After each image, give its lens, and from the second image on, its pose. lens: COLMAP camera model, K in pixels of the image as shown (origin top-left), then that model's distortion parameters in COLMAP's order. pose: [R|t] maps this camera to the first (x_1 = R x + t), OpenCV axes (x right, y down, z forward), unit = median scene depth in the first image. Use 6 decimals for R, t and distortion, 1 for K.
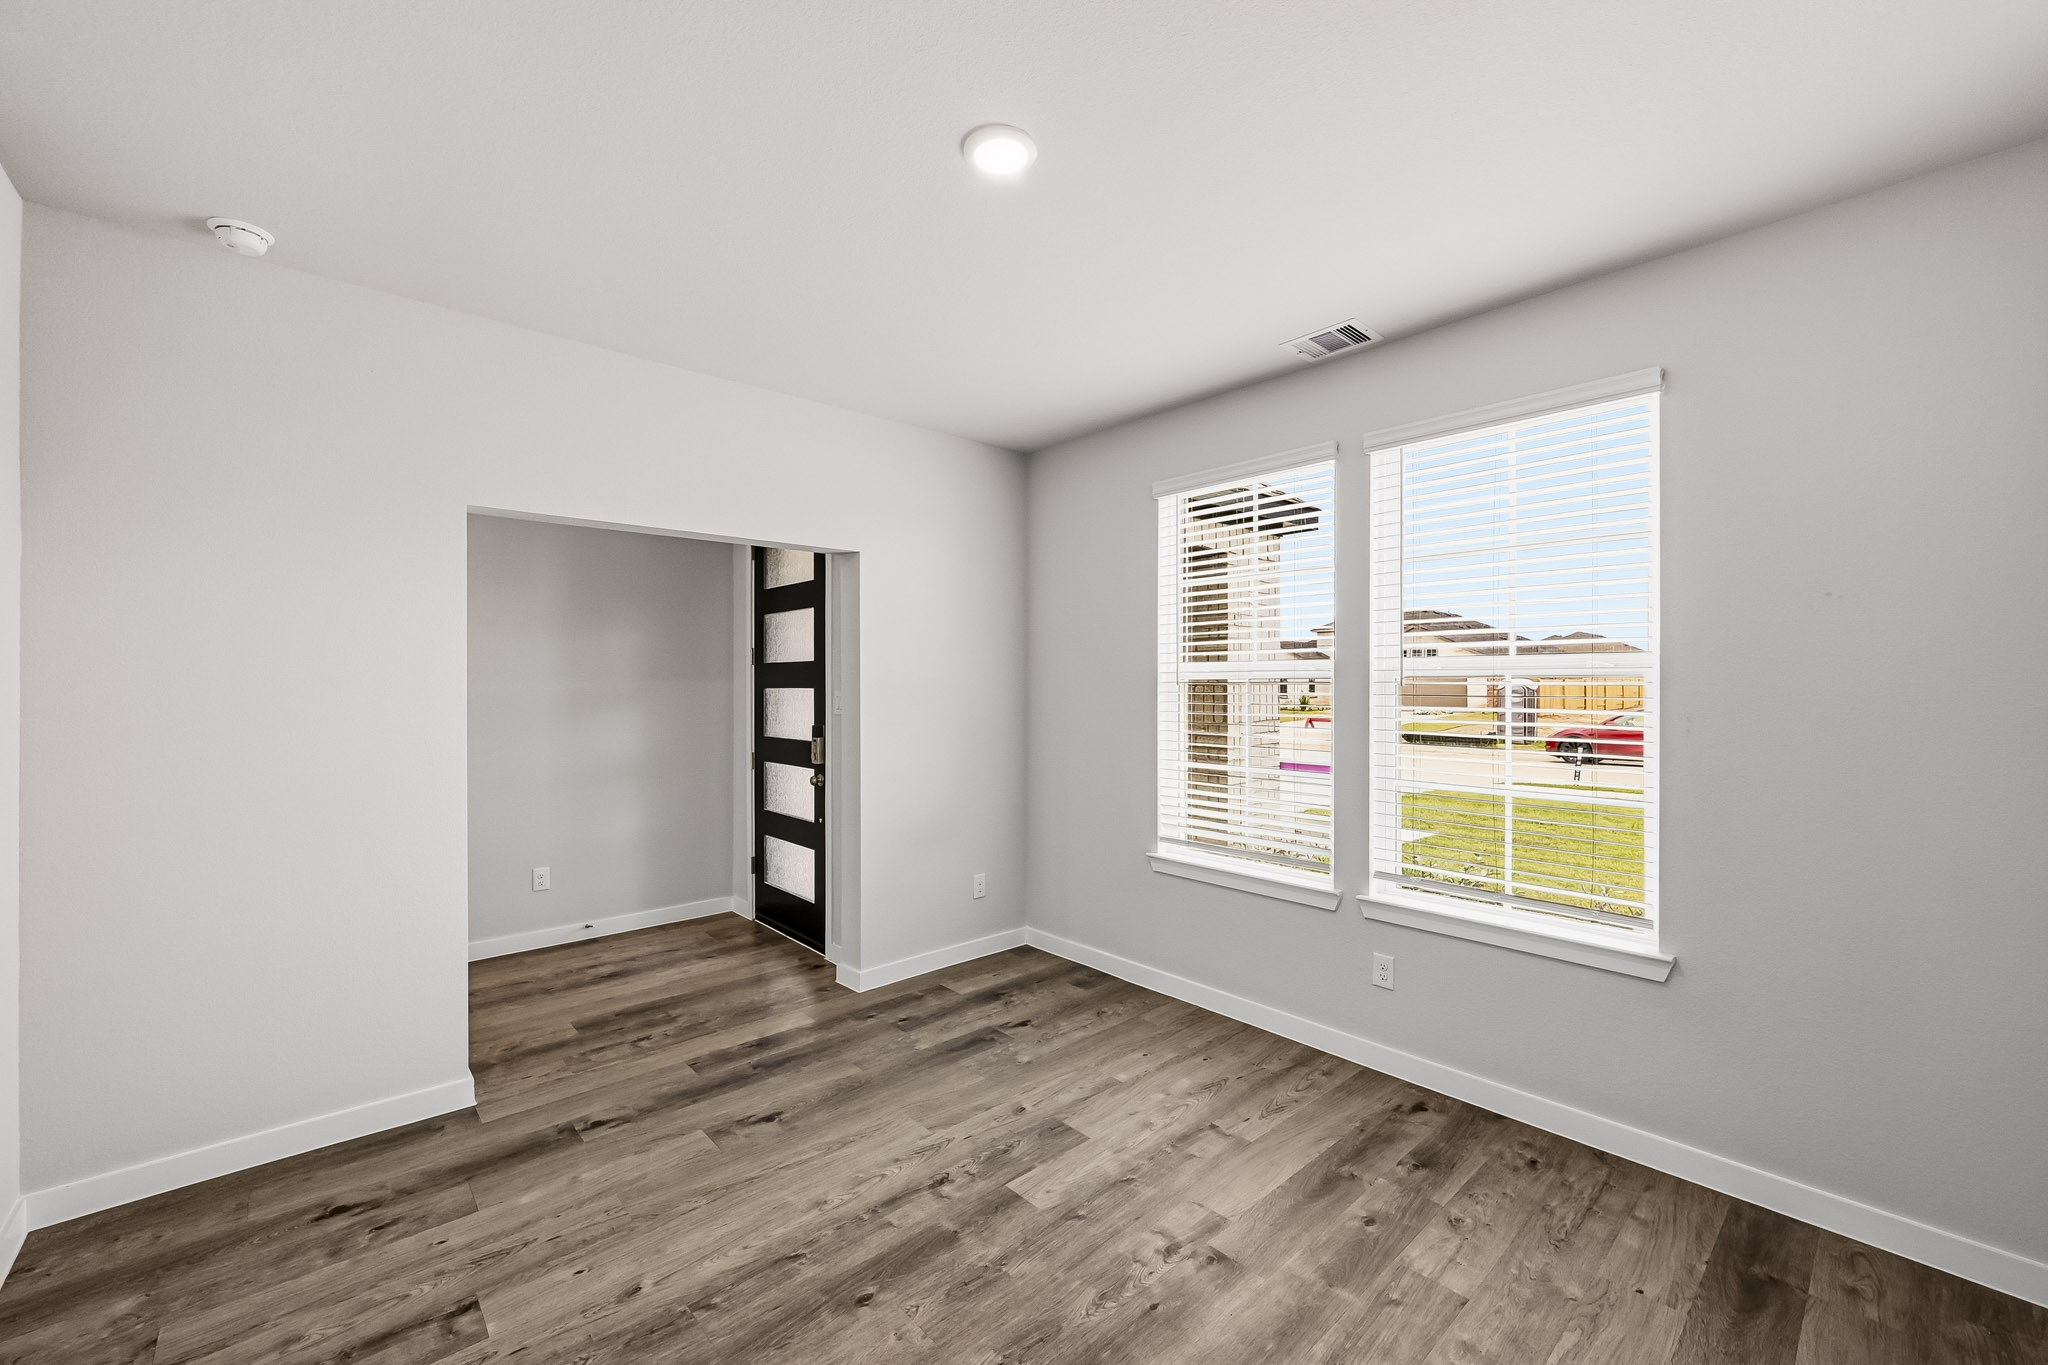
lens RADIAL K [[815.9, 0, 1022.7], [0, 815.9, 678.9], [0, 0, 1]] dist [0.004425, 0.000194]
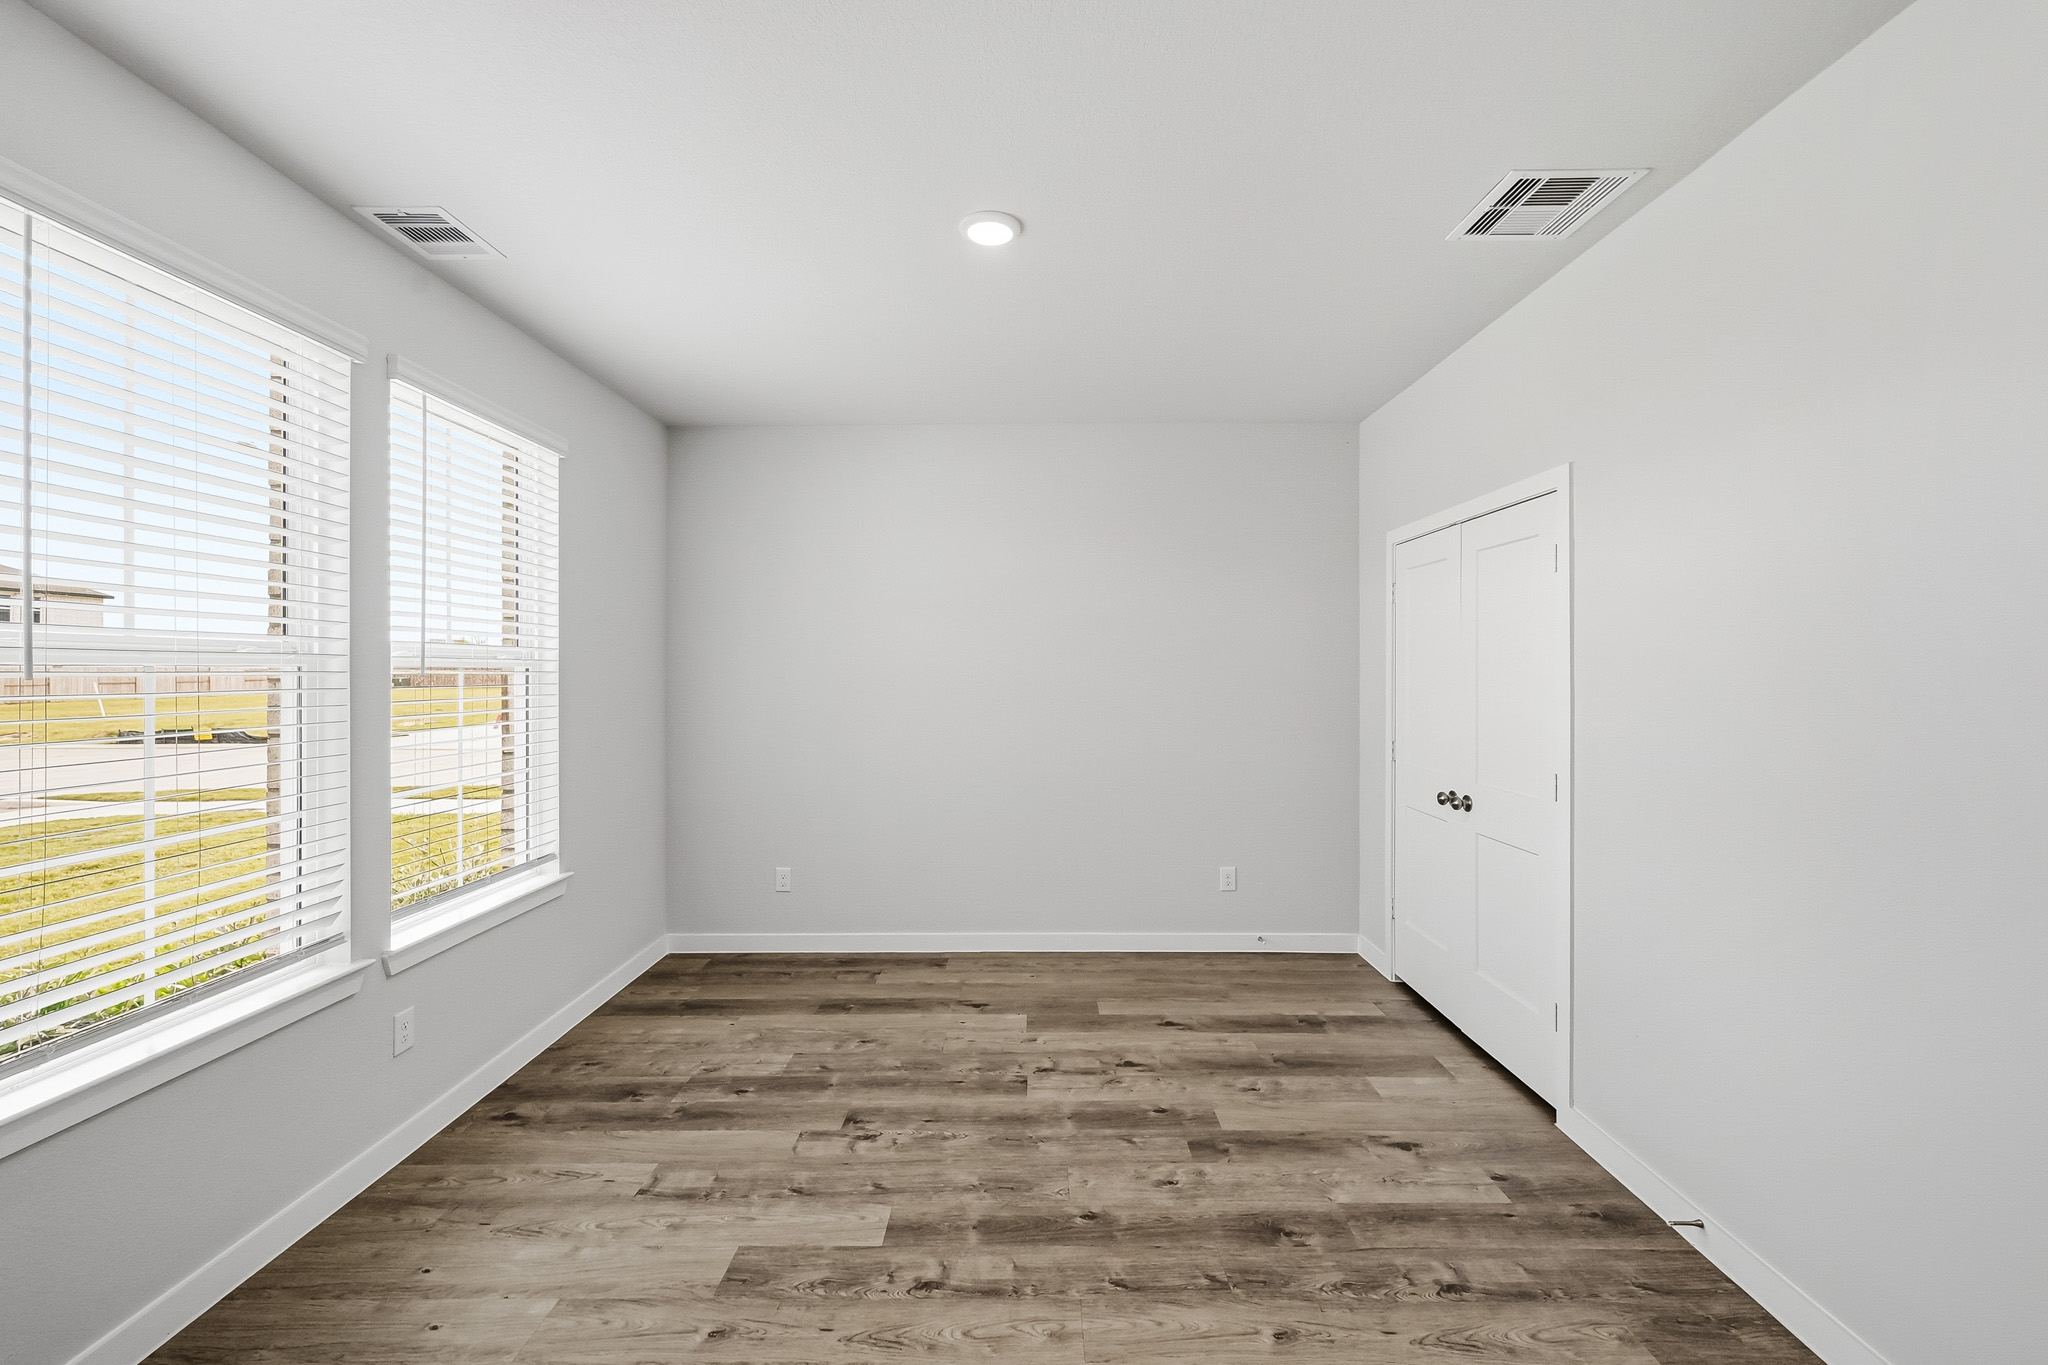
lens RADIAL K [[815.9, 0, 1026.6], [0, 815.9, 678.2], [0, 0, 1]] dist [0.004425, 0.000194]
pose [[-0.735122, -0.004316, 0.677921, -0.792938], [-0.002874, 0.999991, 0.003251, 0.006088], [-0.677929, 0.000442, -0.735127, 1.675033]]
